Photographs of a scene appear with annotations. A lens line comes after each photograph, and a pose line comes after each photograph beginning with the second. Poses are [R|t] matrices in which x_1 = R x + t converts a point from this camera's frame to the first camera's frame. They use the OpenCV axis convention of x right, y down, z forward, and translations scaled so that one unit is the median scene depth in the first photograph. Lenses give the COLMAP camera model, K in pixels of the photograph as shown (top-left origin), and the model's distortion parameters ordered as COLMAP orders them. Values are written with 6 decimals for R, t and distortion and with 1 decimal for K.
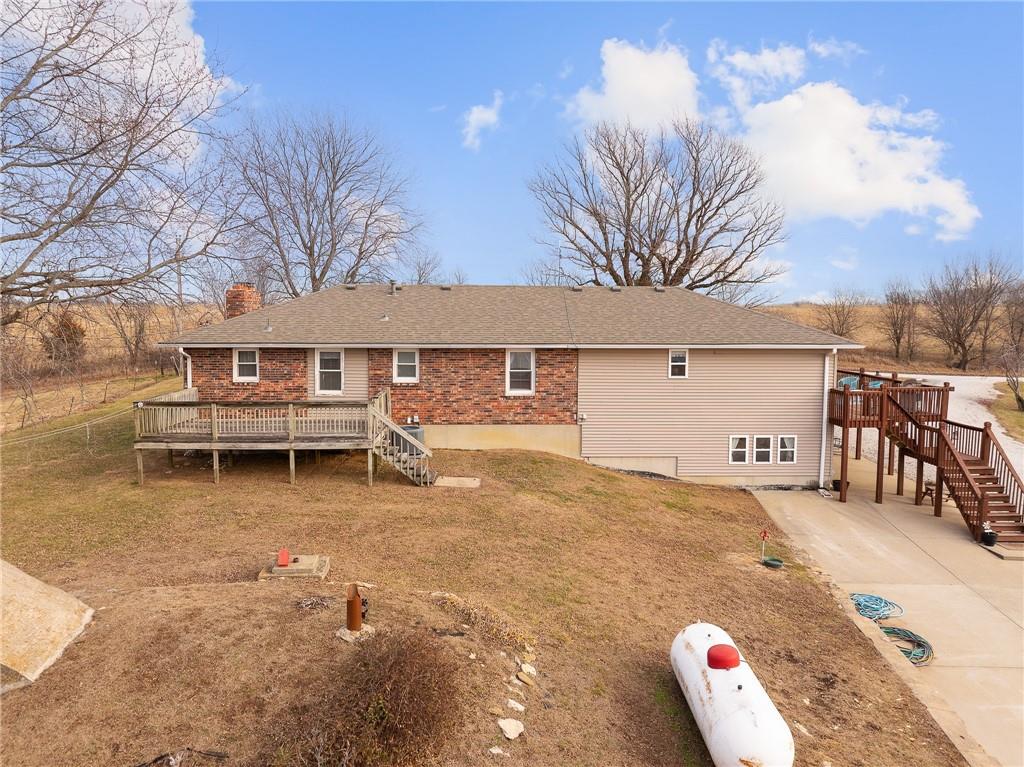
lens RADIAL K [[721.6, 0, 513.1], [0, 721.6, 360.8], [0, 0, 1]] dist [-0.000904, -0.032215]
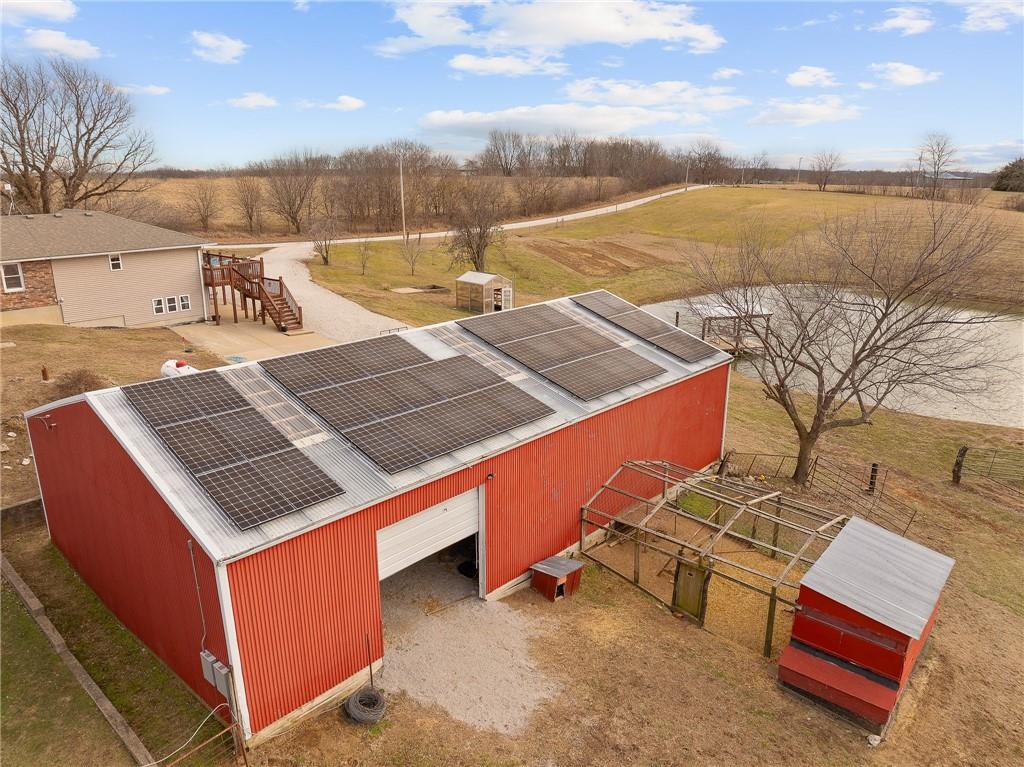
lens RADIAL K [[721.6, 0, 513.1], [0, 721.6, 360.8], [0, 0, 1]] dist [-0.000904, -0.032215]
pose [[0.683076, -0.191027, 0.704923, -0.381222], [0.057323, 0.976234, 0.209002, -0.070580], [-0.728094, -0.102356, 0.677792, -0.892686]]
